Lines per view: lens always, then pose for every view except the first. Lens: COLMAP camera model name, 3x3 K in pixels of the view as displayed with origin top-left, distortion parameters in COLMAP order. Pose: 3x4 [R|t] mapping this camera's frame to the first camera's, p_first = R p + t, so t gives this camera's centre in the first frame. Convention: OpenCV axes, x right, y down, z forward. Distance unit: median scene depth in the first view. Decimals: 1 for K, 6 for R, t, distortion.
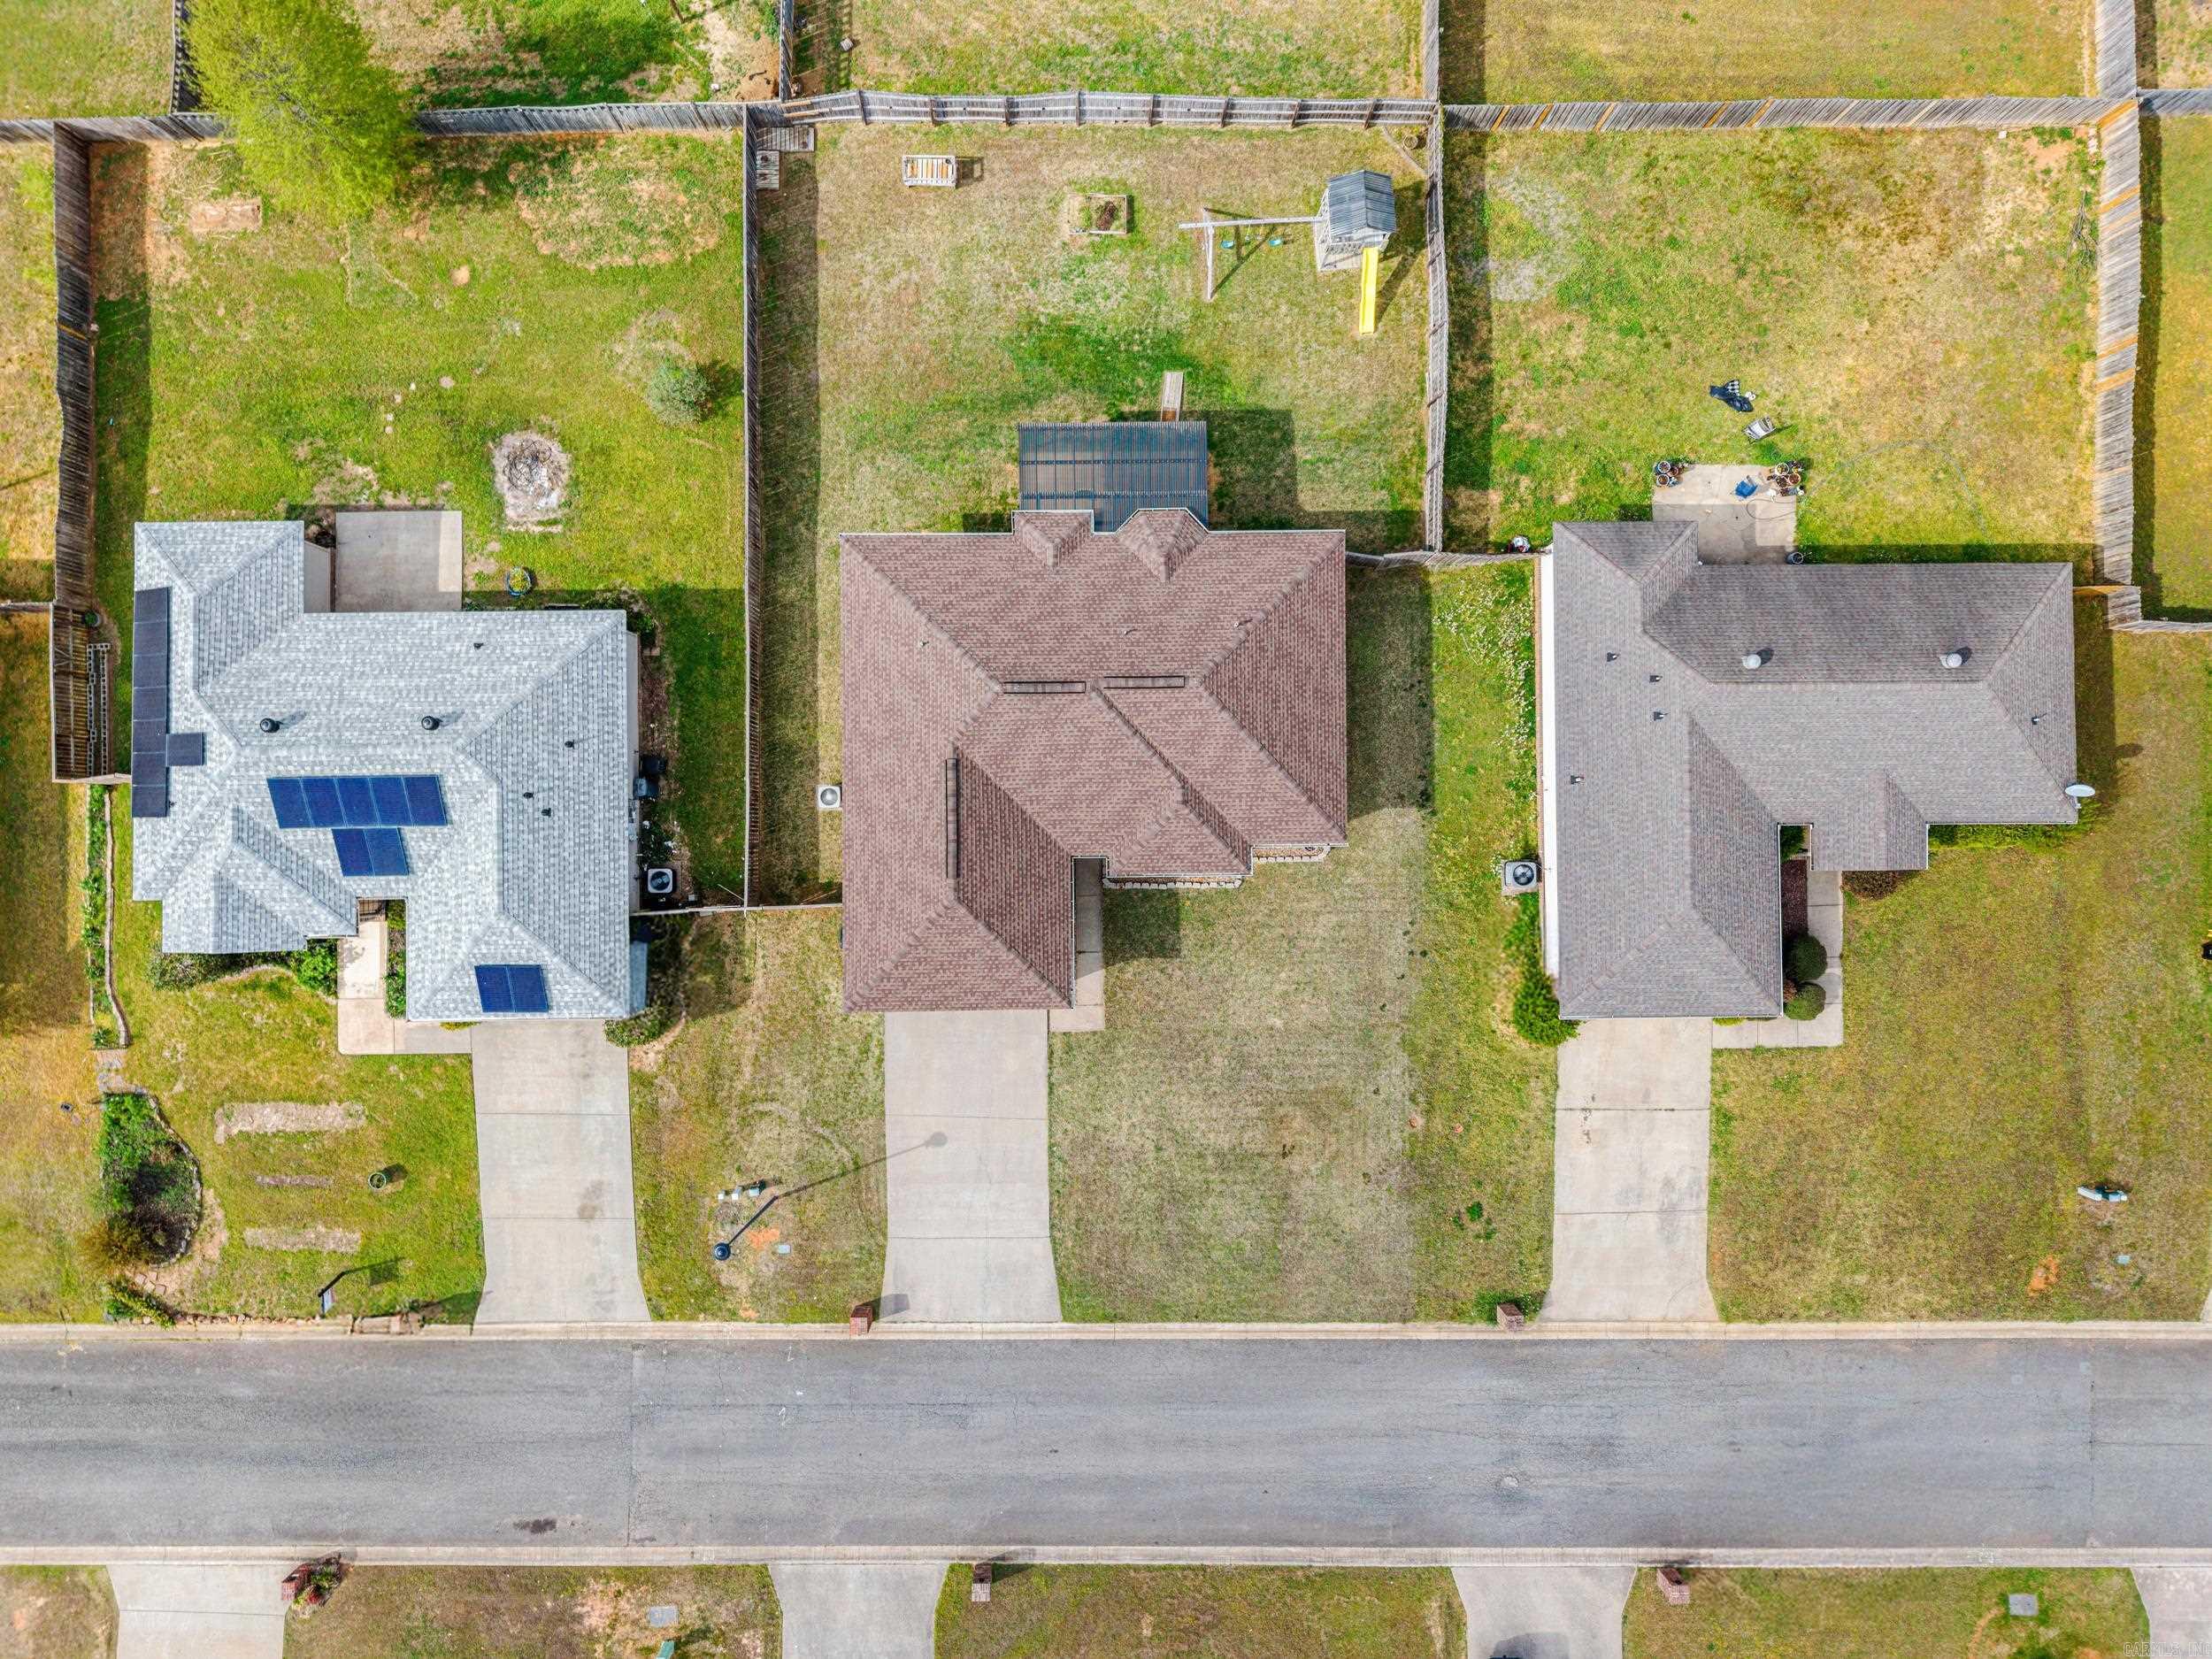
lens RADIAL K [[1491.4, 0, 1098.8], [0, 1491.4, 816.3], [0, 0, 1]] dist [0.033636, -0.029266]
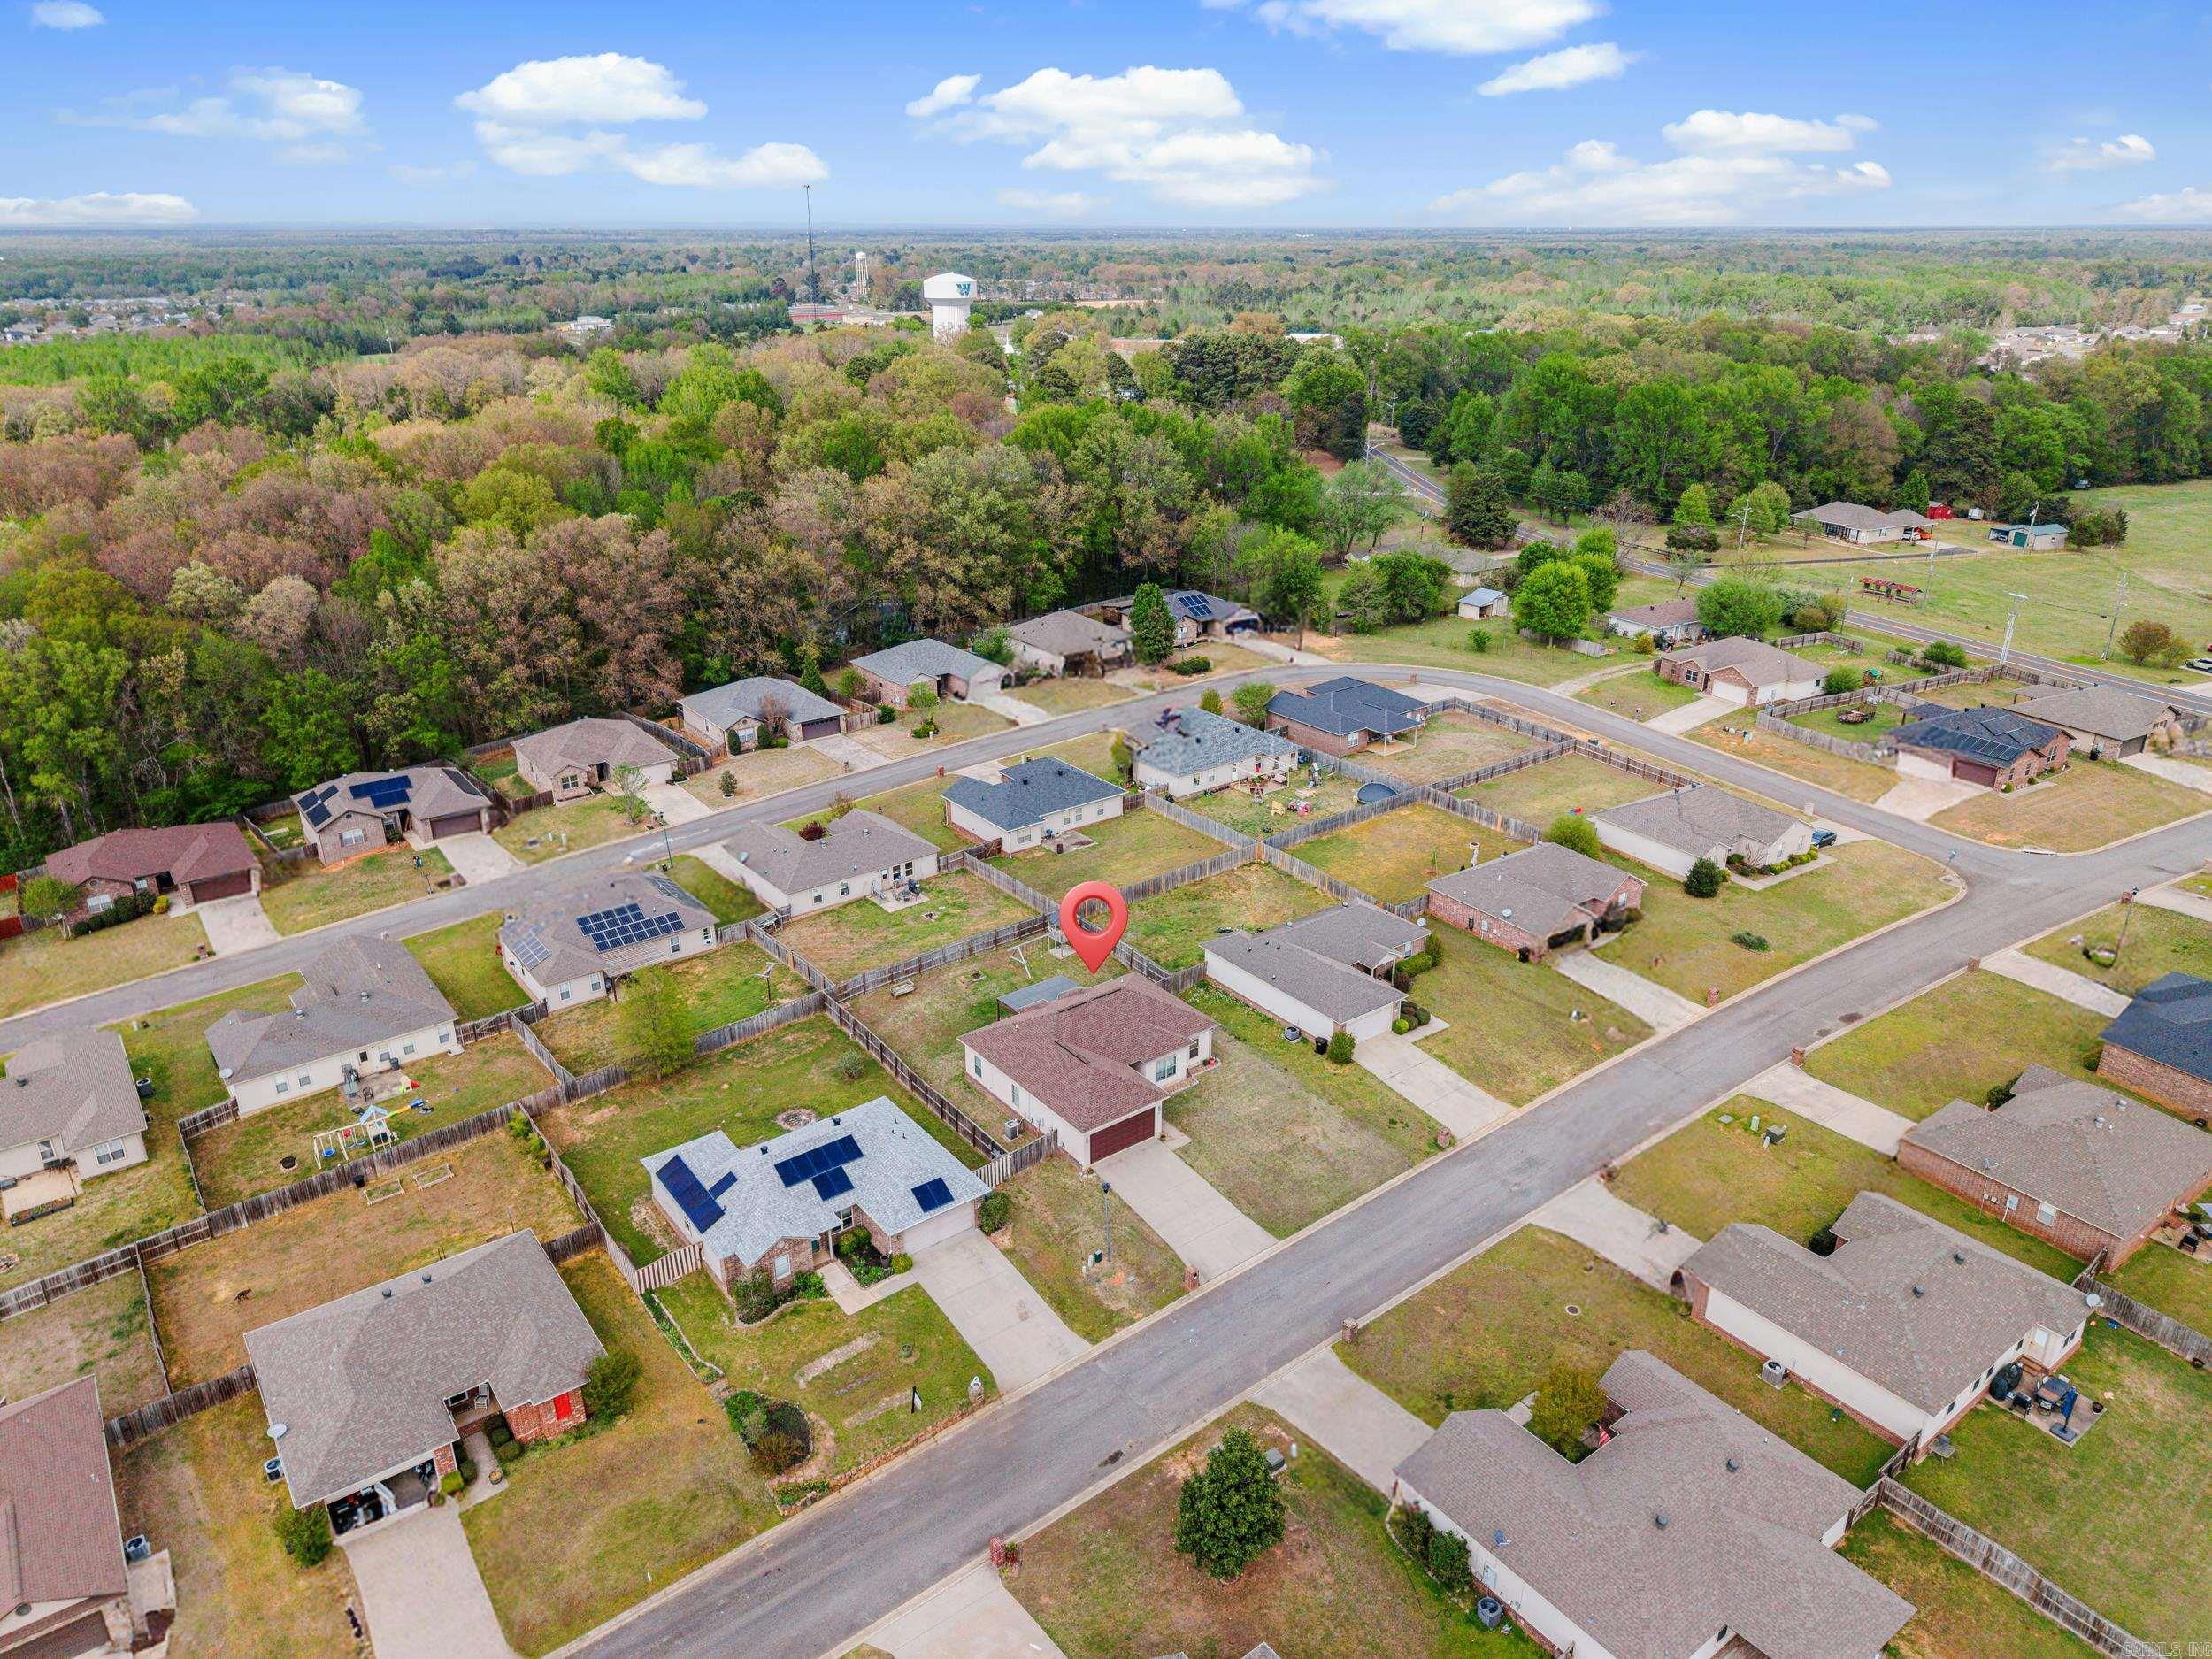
lens RADIAL K [[1465.0, 0, 1094.9], [0, 1465.0, 831.9], [0, 0, 1]] dist [0.039357, -0.056191]
pose [[0.807600, -0.241216, 0.538142, -1.036985], [0.589730, 0.329930, -0.737133, 1.350791], [0.000259, 0.912667, 0.408704, -0.159295]]
